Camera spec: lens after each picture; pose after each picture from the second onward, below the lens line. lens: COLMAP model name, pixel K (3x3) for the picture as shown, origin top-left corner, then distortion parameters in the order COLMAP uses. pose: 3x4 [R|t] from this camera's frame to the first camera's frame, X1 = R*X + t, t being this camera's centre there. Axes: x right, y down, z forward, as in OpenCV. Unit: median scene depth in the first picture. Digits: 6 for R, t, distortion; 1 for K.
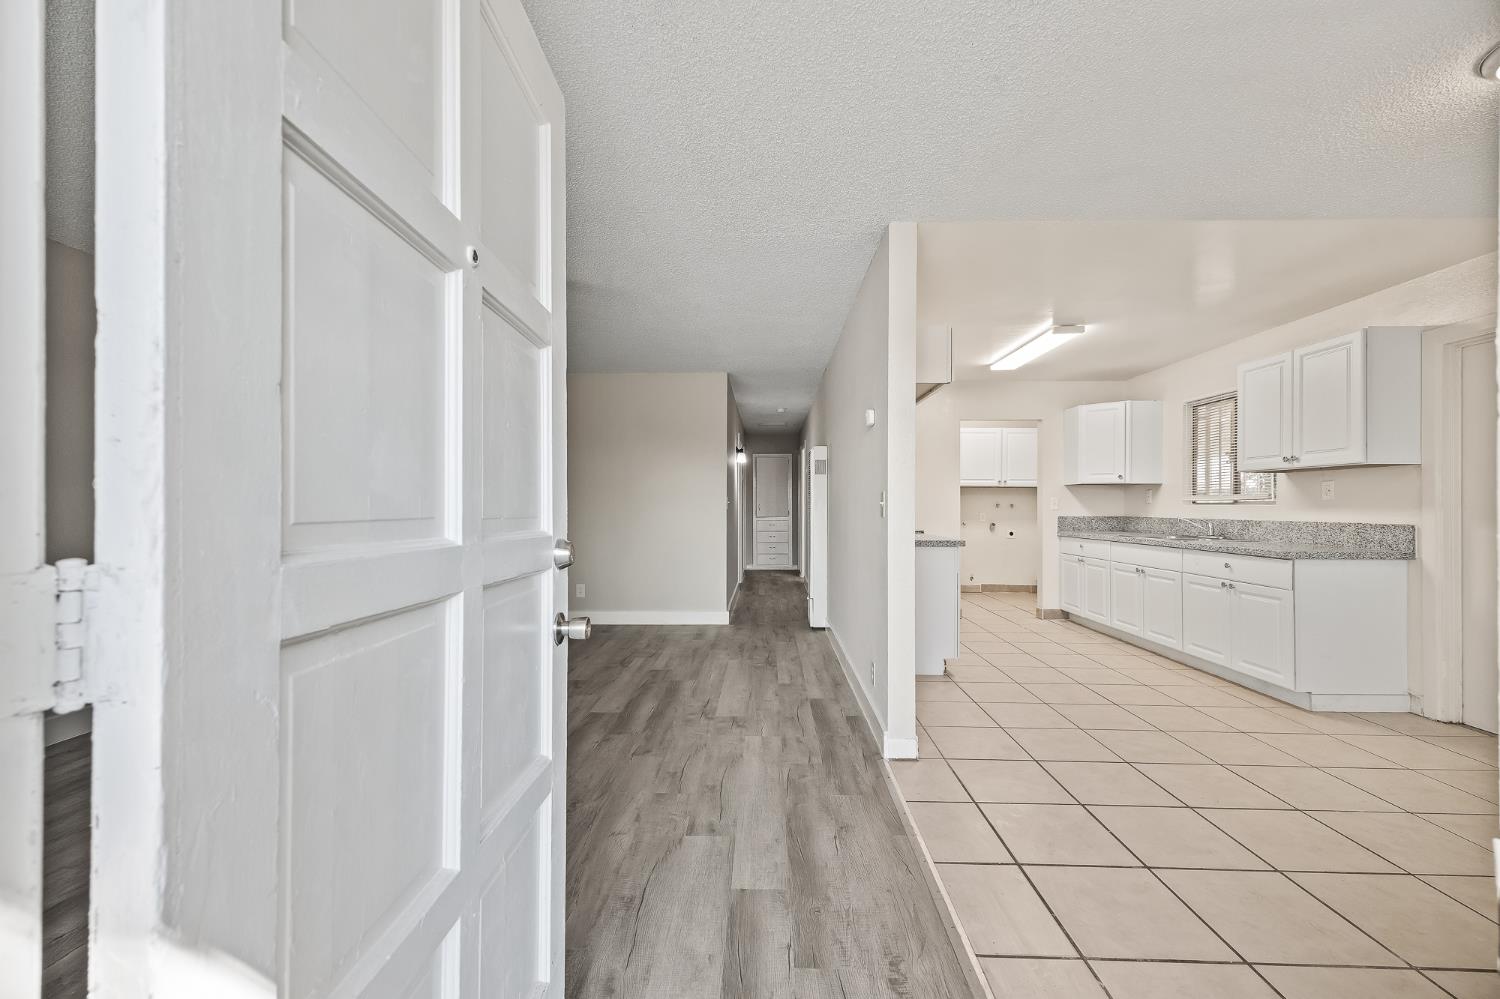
lens RADIAL K [[614.0, 0, 750.0], [0, 614.0, 499.5], [0, 0, 1]] dist [0.009978, 0.000076]
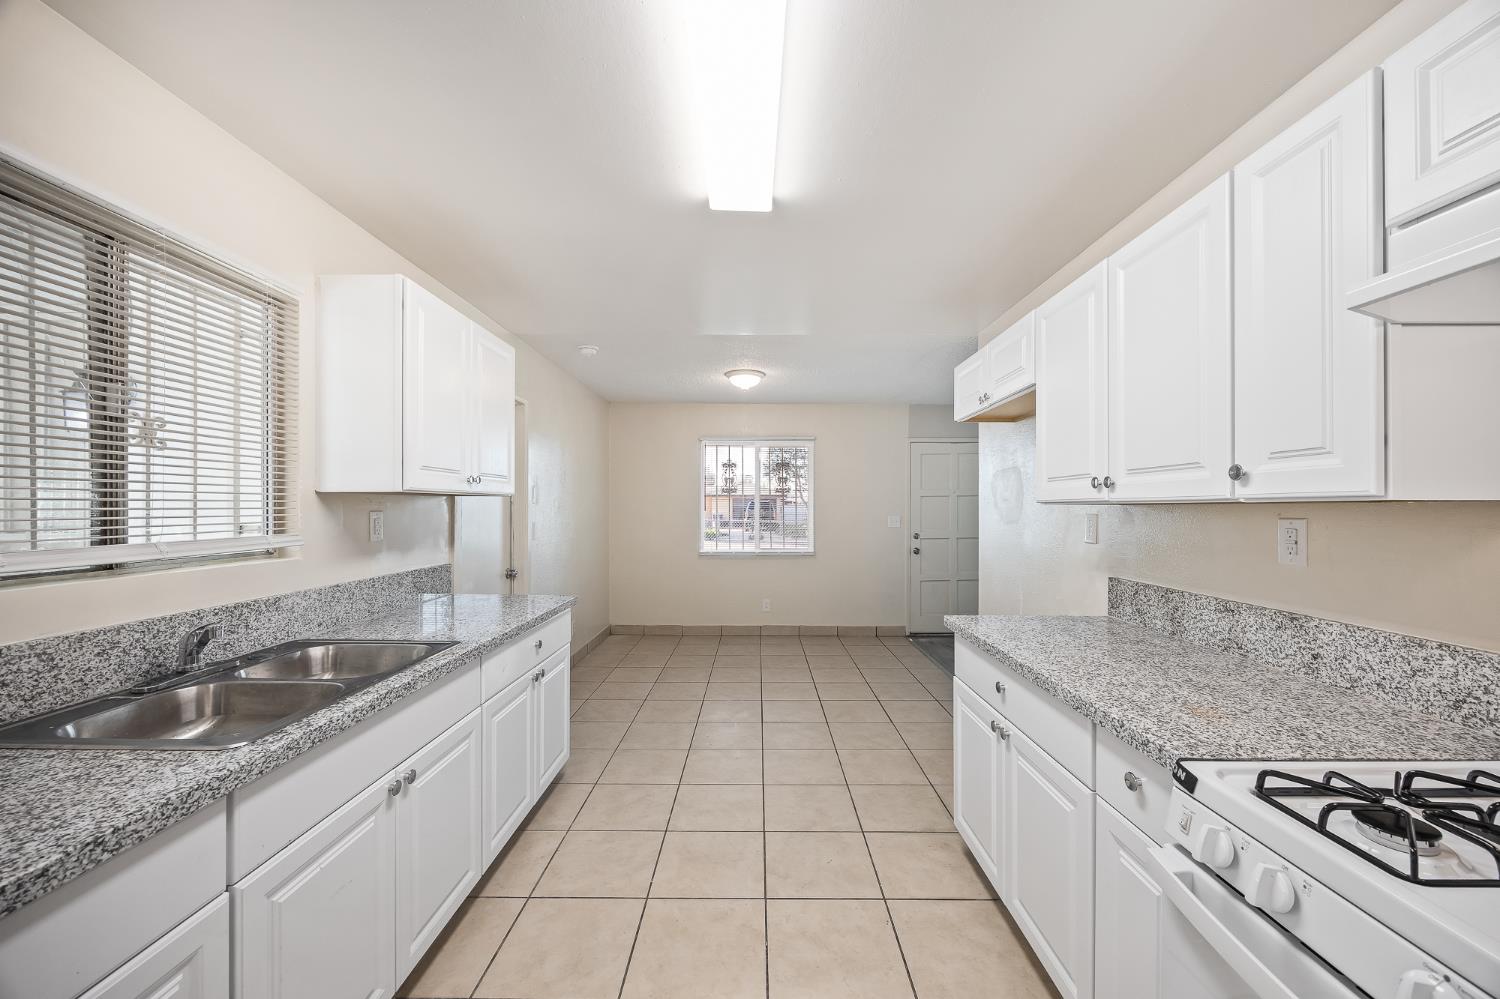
lens RADIAL K [[575.0, 0, 750.0], [0, 575.0, 499.5], [0, 0, 1]] dist [0.000012, -0.000063]
pose [[-0.999781, -0.005150, -0.020297, 0.525295], [-0.004701, 0.999744, -0.022113, -0.028406], [0.020406, -0.022013, -0.999549, 1.483002]]
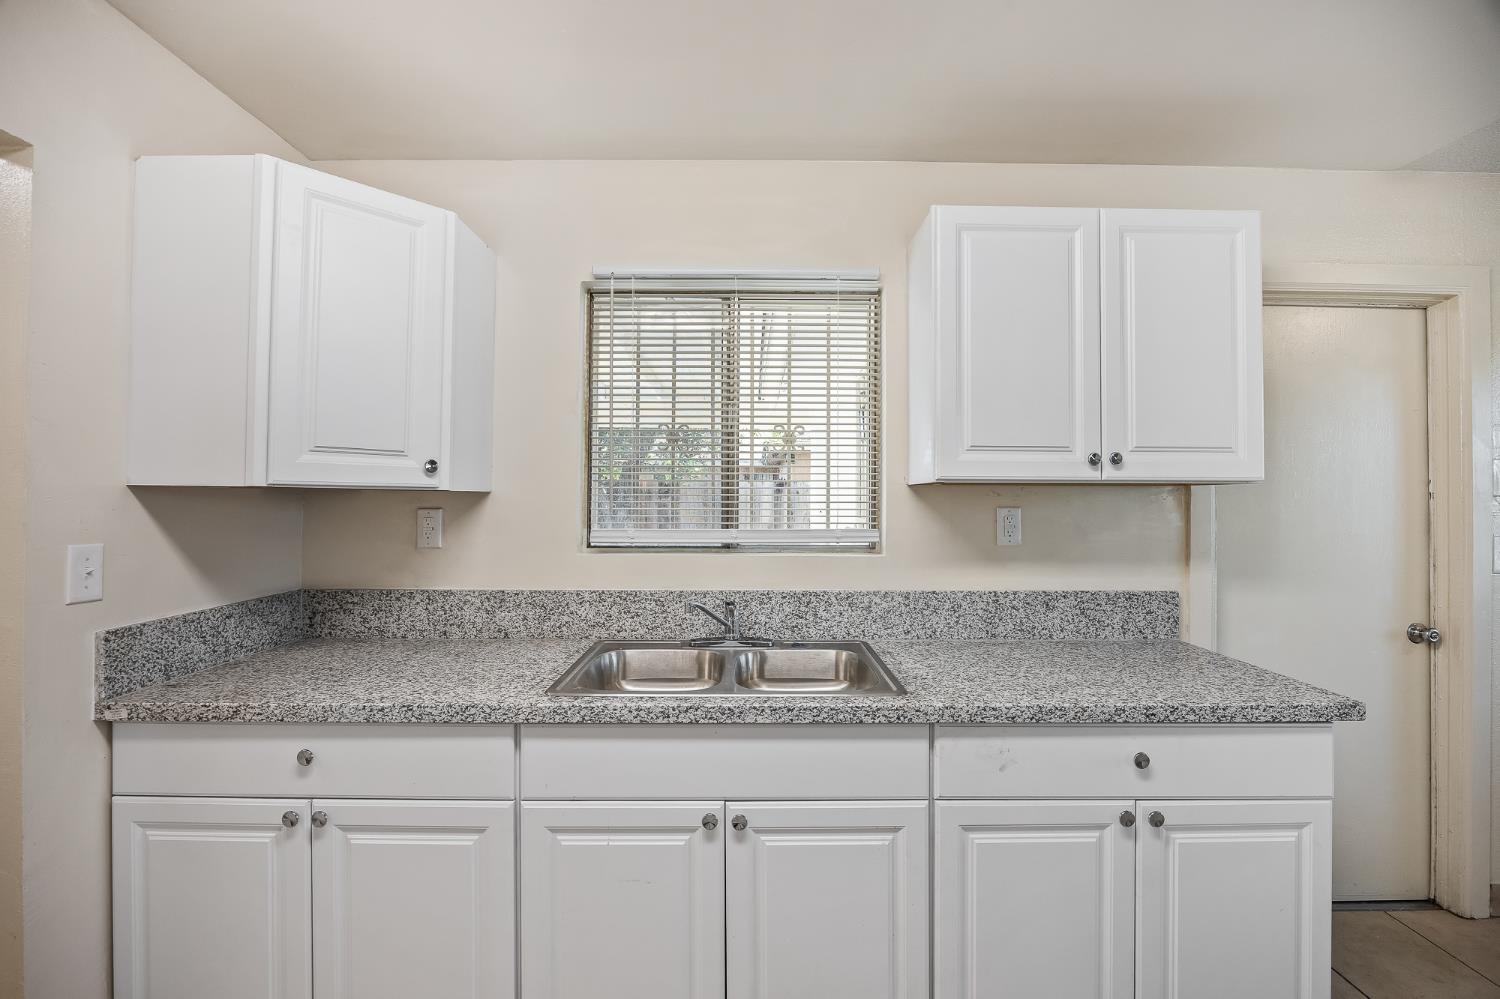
lens RADIAL K [[662.6, 0, 750.8], [0, 662.6, 485.9], [0, 0, 1]] dist [-0.022424, 0.005629]
pose [[-0.040809, 0.011418, 0.999102, 0.387082], [-0.014652, 0.999820, -0.012024, -0.034634], [-0.999060, -0.015130, -0.040634, 1.143446]]
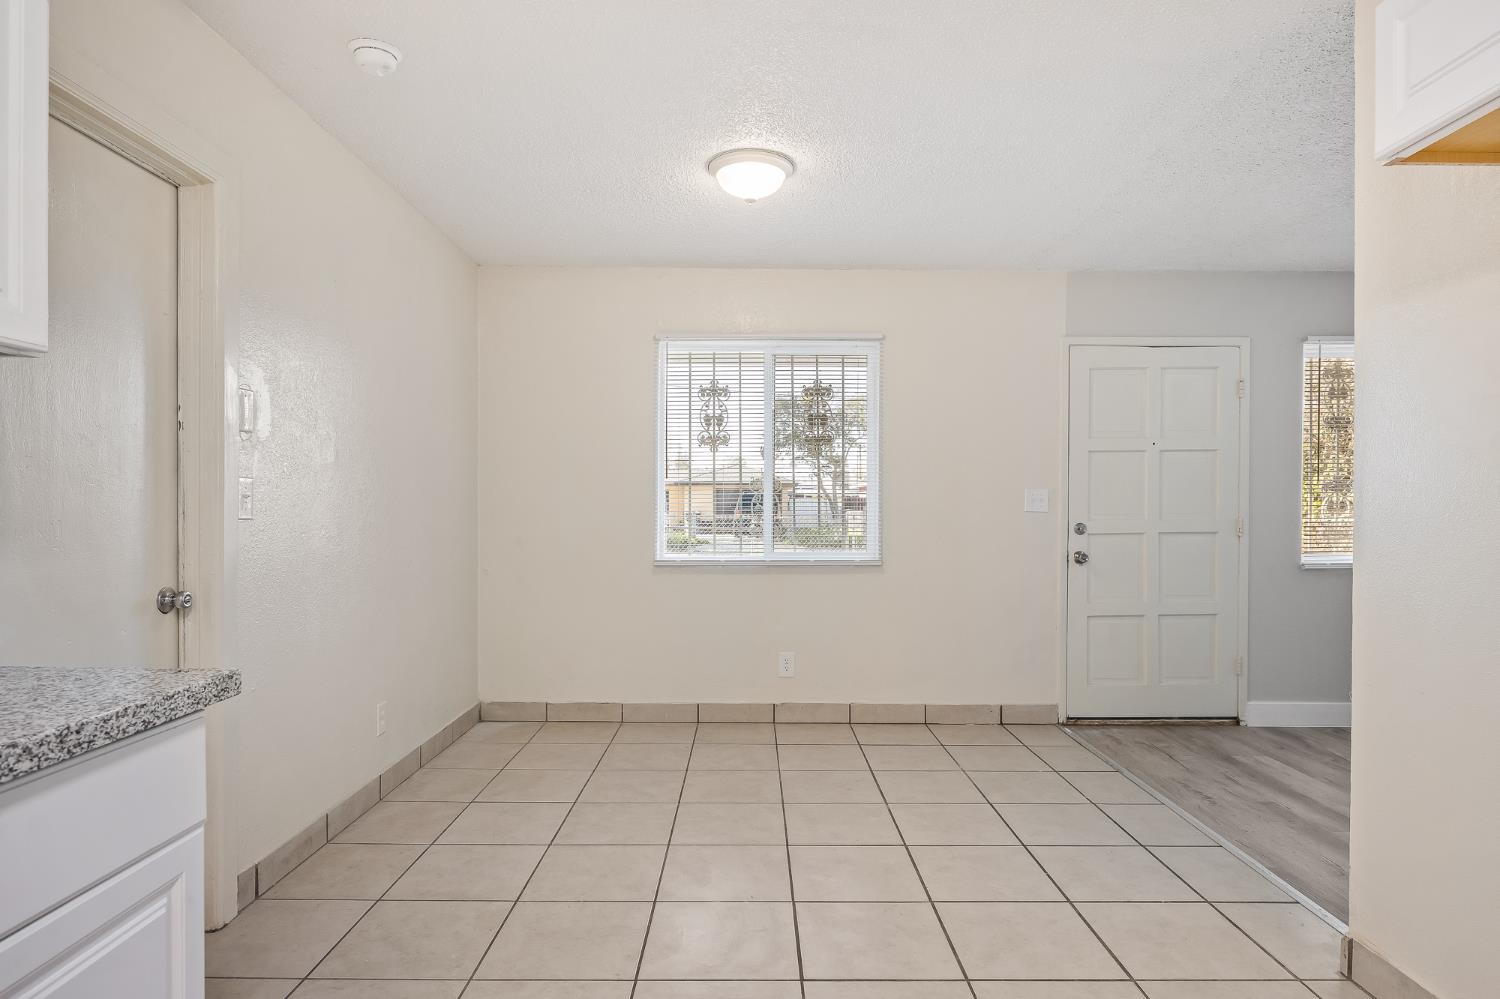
lens RADIAL K [[839.7, 0, 748.4], [0, 839.7, 507.5], [0, 0, 1]] dist [0.003191, 0.000978]
pose [[-0.999494, -0.006983, -0.031034, 0.536577], [-0.006781, 0.999955, -0.006599, 0.010796], [0.031078, -0.006385, -0.999497, 1.123846]]
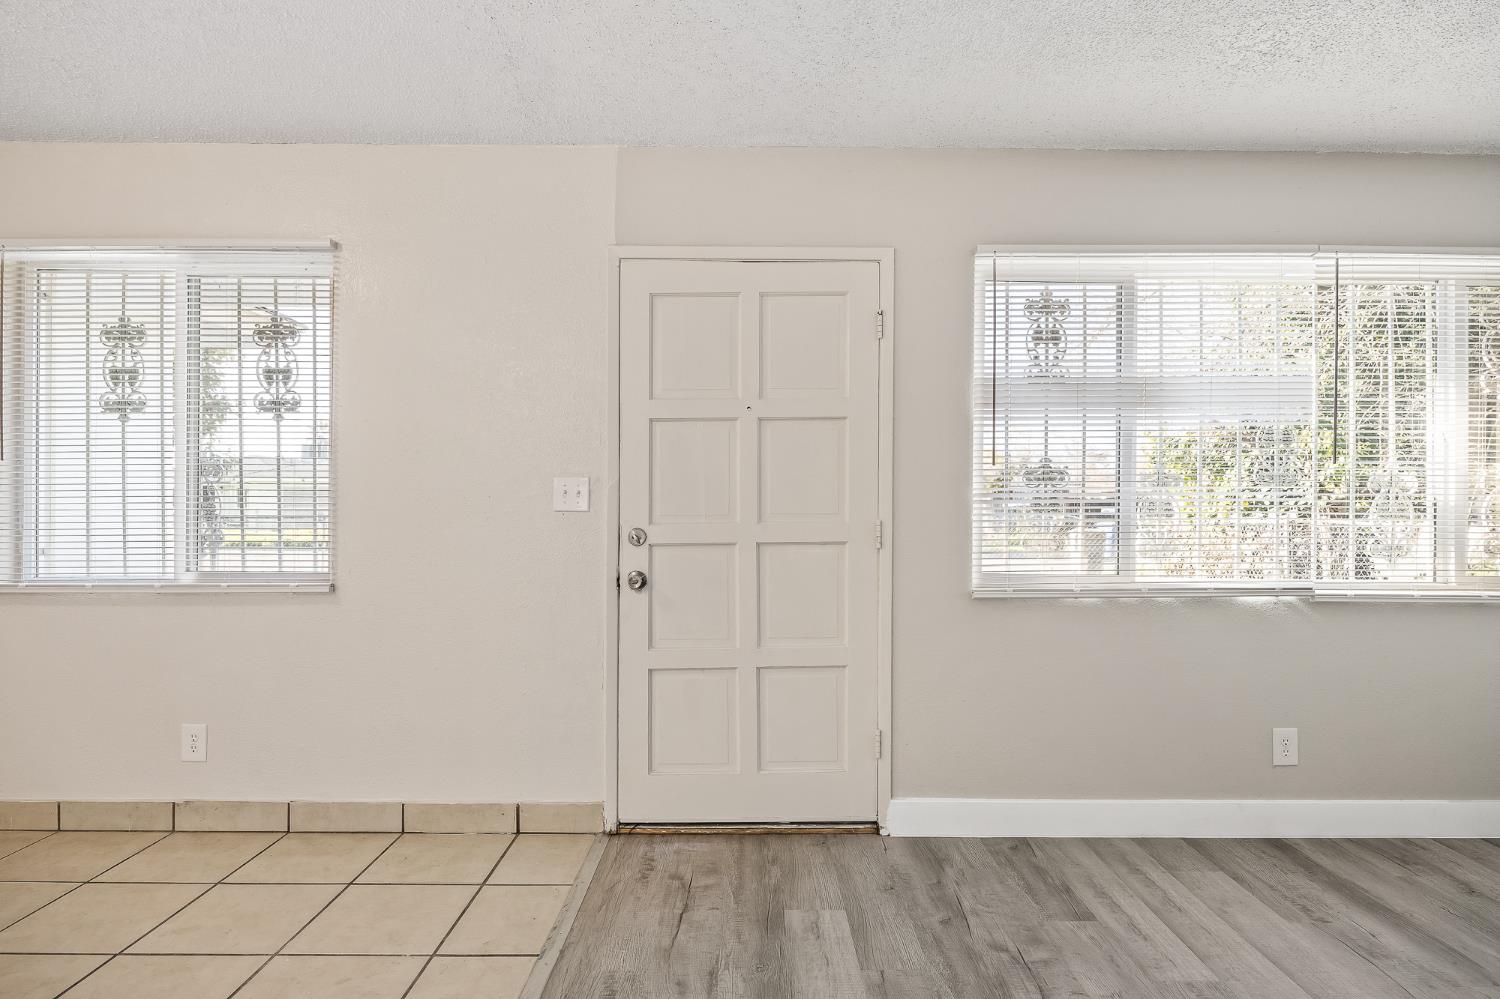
lens RADIAL K [[831.6, 0, 750.0], [0, 831.6, 499.5], [0, 0, 1]] dist [-0.004147, -0.000463]
pose [[-0.999520, -0.007048, -0.030166, 0.022308], [-0.006640, 0.999885, -0.013617, 0.005584], [0.030258, -0.013411, -0.999452, 0.779399]]
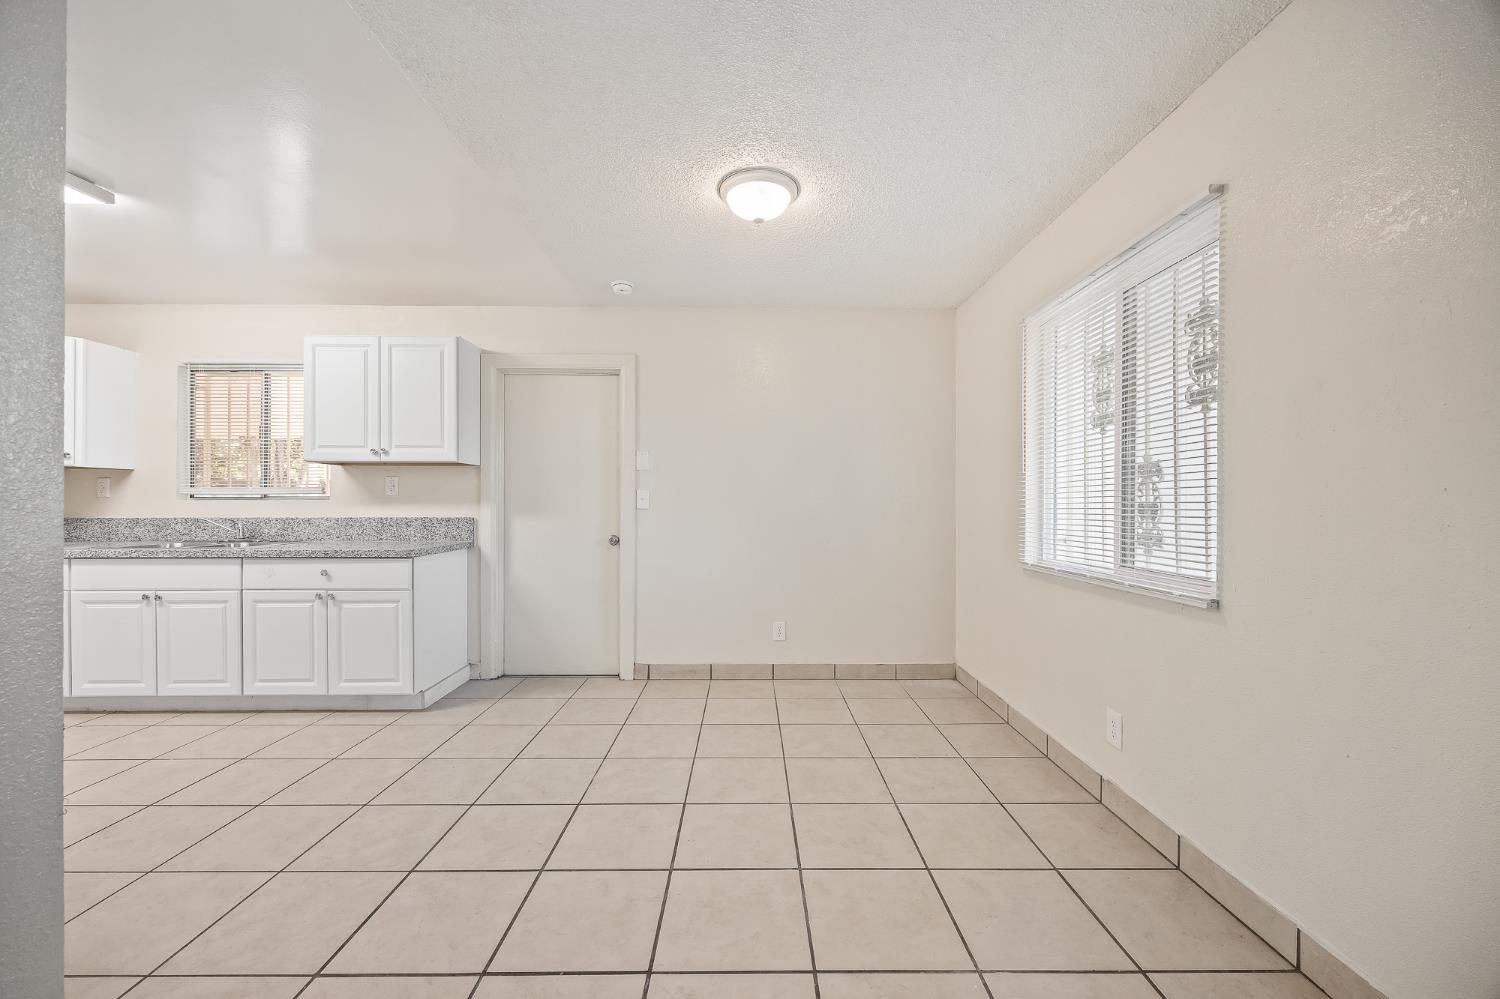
lens RADIAL K [[586.1, 0, 755.9], [0, 586.1, 504.1], [0, 0, 1]] dist [0.000252, 0.000057]
pose [[-0.041669, -0.006634, 0.999109, -0.039452], [-0.009834, 0.999932, 0.006229, 0.003050], [-0.999083, -0.009566, -0.041732, 0.418262]]
